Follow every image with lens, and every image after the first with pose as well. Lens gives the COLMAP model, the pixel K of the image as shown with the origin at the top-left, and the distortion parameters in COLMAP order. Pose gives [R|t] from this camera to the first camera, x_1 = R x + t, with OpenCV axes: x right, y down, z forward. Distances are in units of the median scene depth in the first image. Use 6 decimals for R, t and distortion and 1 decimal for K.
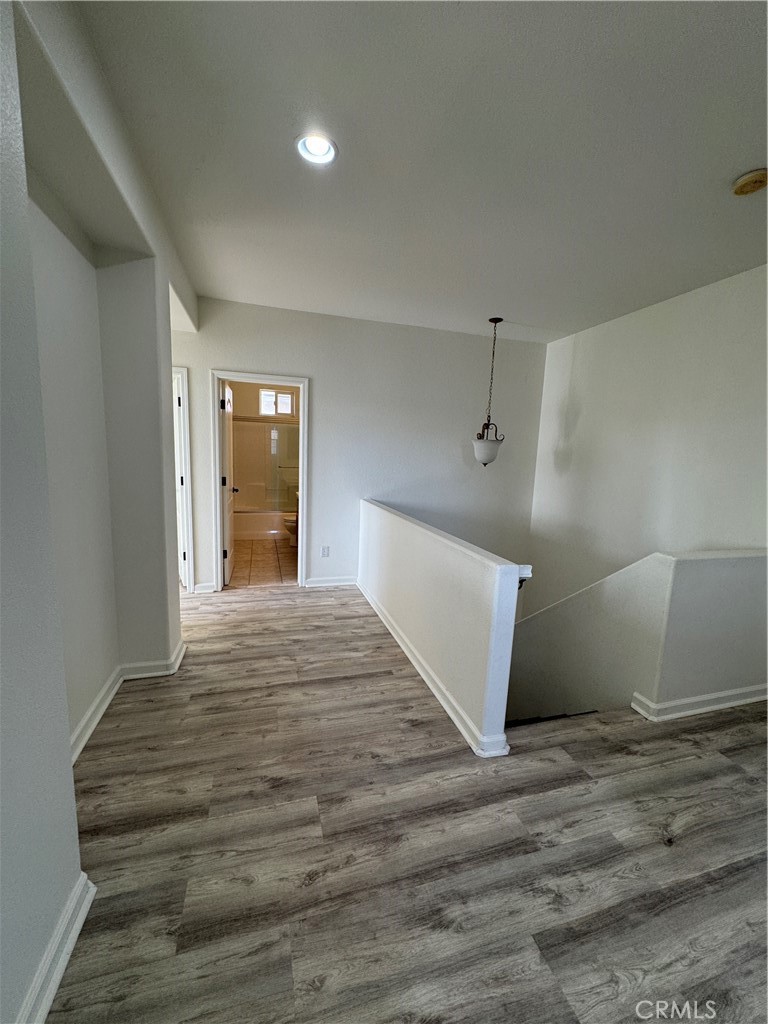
lens RADIAL K [[407.1, 0, 383.7], [0, 407.1, 510.0], [0, 0, 1]] dist [0.000787, -0.000900]
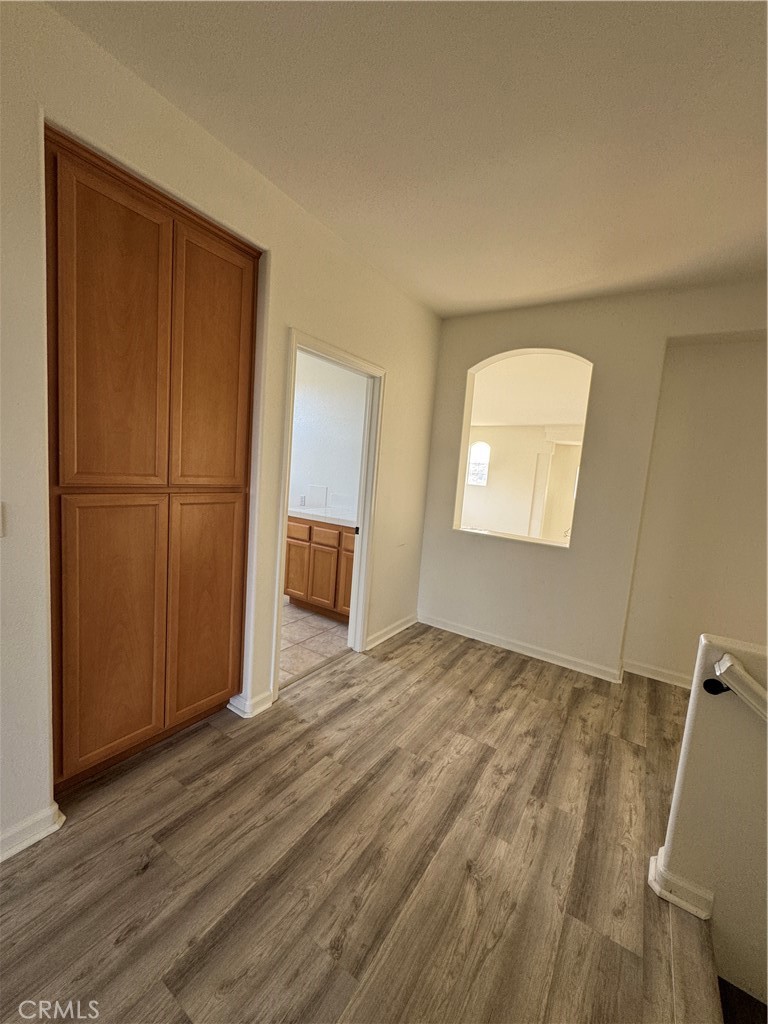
lens RADIAL K [[407.1, 0, 382.5], [0, 407.1, 513.0], [0, 0, 1]] dist [0.000787, -0.000900]
pose [[-0.760433, -0.028554, -0.648788, 1.693836], [-0.194875, 0.963026, 0.186026, -0.145512], [0.619488, 0.267893, -0.737881, 1.527364]]
